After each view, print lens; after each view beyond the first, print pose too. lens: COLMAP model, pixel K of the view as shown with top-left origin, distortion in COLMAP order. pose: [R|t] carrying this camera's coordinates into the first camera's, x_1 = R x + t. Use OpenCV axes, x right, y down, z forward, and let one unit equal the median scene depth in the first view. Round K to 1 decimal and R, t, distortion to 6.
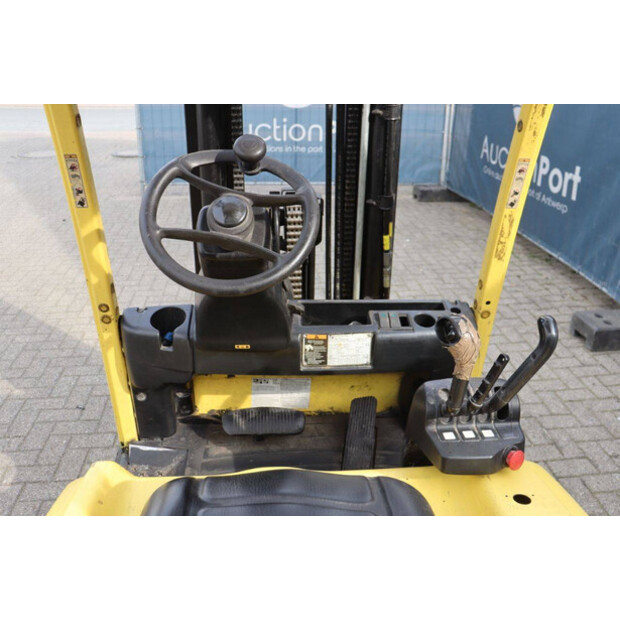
lens RADIAL K [[562.5, 0, 310.5], [0, 562.5, 303.3], [0, 0, 1]] dist [-0.178624, 0.236184]
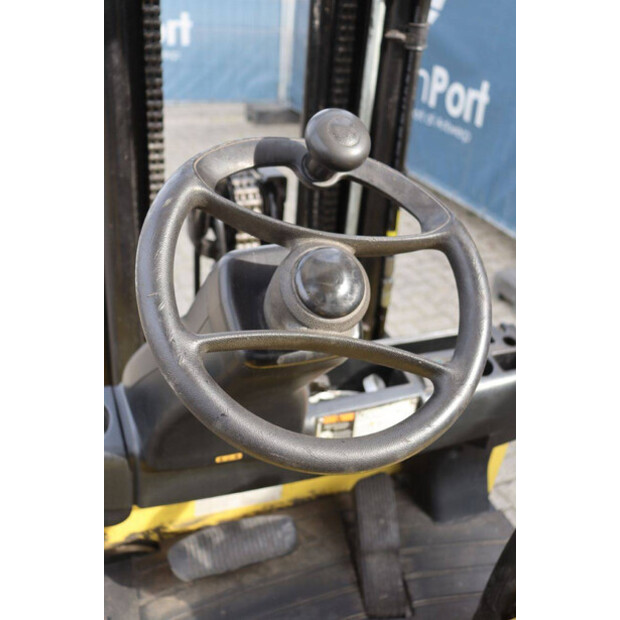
lens RADIAL K [[694.7, 0, 309.5], [0, 694.7, 316.8], [0, 0, 1]] dist [-0.064698, 0.167982]
pose [[0.949007, -0.104291, 0.297504, -0.206368], [0.072874, 0.990708, 0.114835, -0.123873], [-0.306716, -0.087299, 0.947789, 0.260903]]
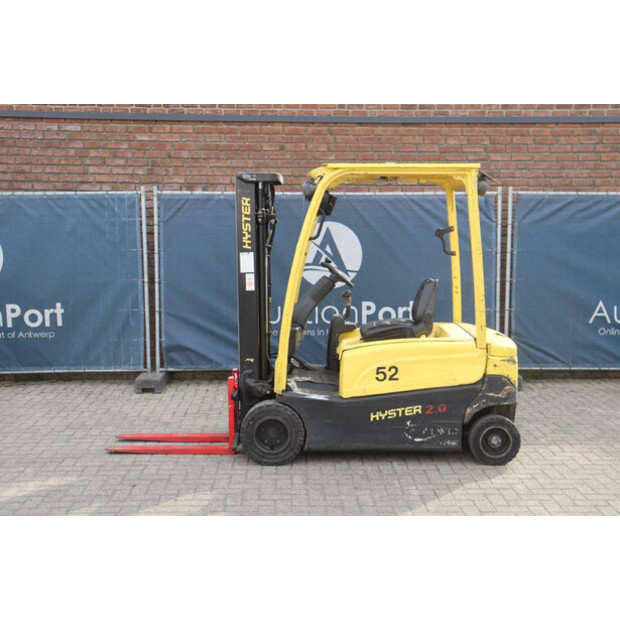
lens RADIAL K [[823.9, 0, 310.0], [0, 823.9, 310.0], [0, 0, 1]] dist [0.048979, 0.081434]
pose [[0.089194, -0.120703, 0.988673, -4.035734], [0.418574, 0.905263, 0.072758, -0.286308], [-0.903792, 0.407344, 0.131267, 0.291963]]
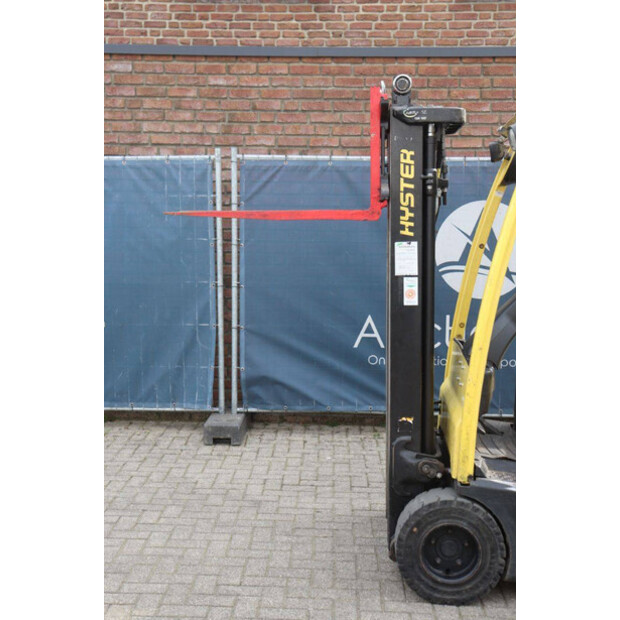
lens RADIAL K [[895.6, 0, 310.0], [0, 895.6, 310.0], [0, 0, 1]] dist [0.080531, 0.097831]
pose [[0.151664, -0.117248, 0.981453, -2.753926], [0.409578, 0.911137, 0.045556, -0.424740], [-0.899580, 0.395073, 0.186209, 0.806083]]
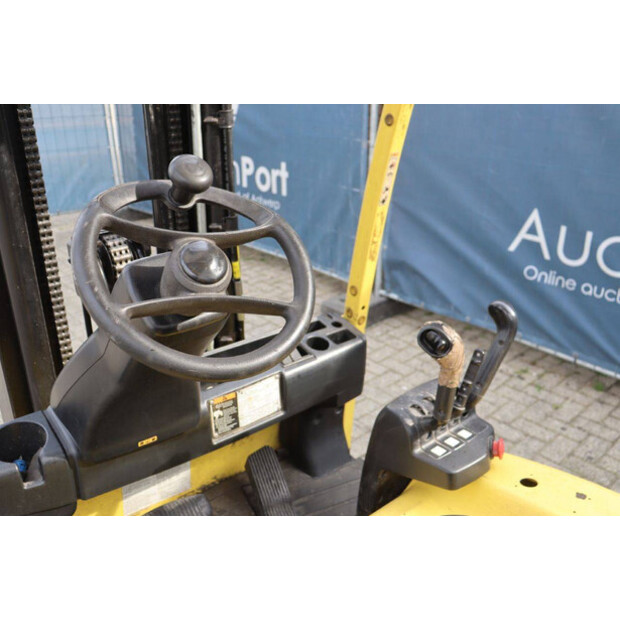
lens RADIAL K [[595.8, 0, 317.5], [0, 595.8, 308.7], [0, 0, 1]] dist [-0.116405, 0.139680]
pose [[0.810850, -0.239152, 0.534161, -0.270792], [0.253544, 0.966148, 0.047682, -0.064034], [-0.527482, 0.096770, 0.844037, 0.167815]]
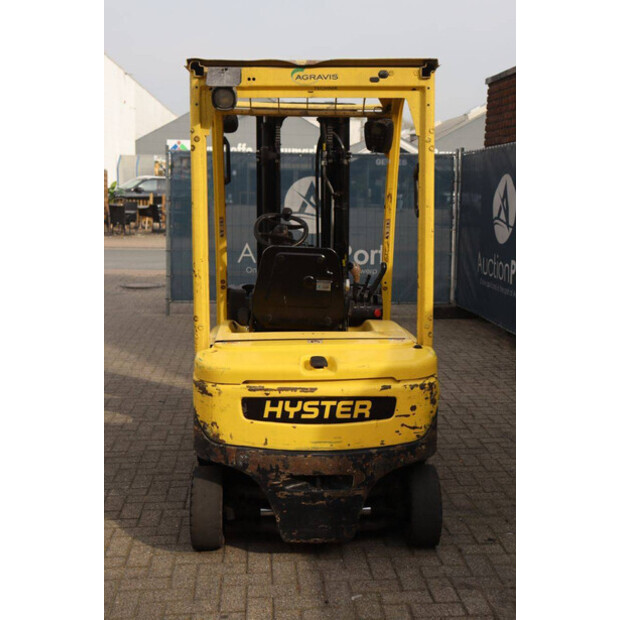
lens RADIAL K [[835.2, 0, 310.0], [0, 835.2, 310.0], [0, 0, 1]] dist [0.029994, 0.103250]
pose [[0.999252, -0.003055, -0.038562, 0.130893], [-0.007873, 0.959948, -0.280067, 1.018253], [0.037873, 0.280161, 0.959206, -2.180905]]
